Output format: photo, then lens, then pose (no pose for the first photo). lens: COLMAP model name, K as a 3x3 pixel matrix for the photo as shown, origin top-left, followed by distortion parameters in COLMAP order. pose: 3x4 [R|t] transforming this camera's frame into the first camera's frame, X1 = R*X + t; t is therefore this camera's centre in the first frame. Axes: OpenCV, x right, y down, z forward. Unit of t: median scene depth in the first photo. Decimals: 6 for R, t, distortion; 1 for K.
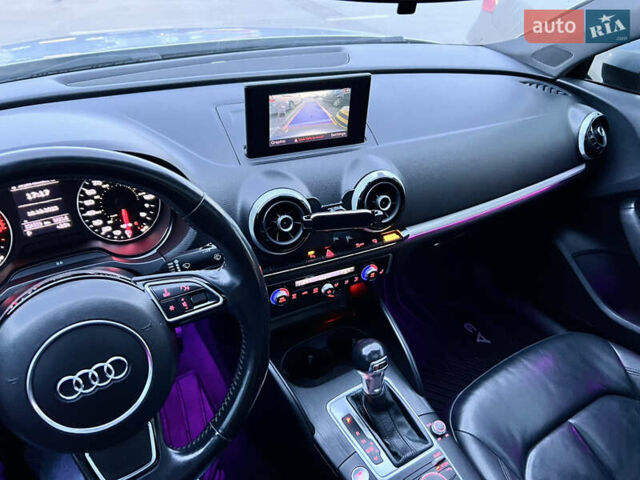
lens RADIAL K [[515.0, 0, 320.0], [0, 515.0, 240.0], [0, 0, 1]] dist [0.012433, 0.001859]
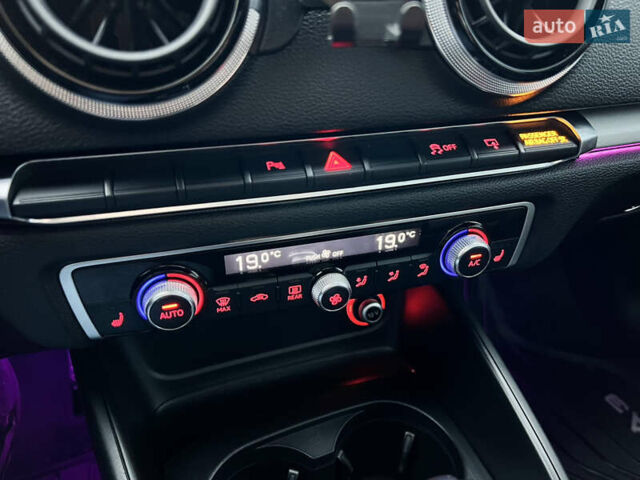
lens RADIAL K [[515.0, 0, 320.0], [0, 515.0, 240.0], [0, 0, 1]] dist [0.012433, 0.001859]
pose [[0.990910, 0.051579, -0.124244, 0.044891], [-0.060370, 0.995853, -0.068066, 0.084774], [0.120217, 0.074948, 0.989914, 0.668320]]
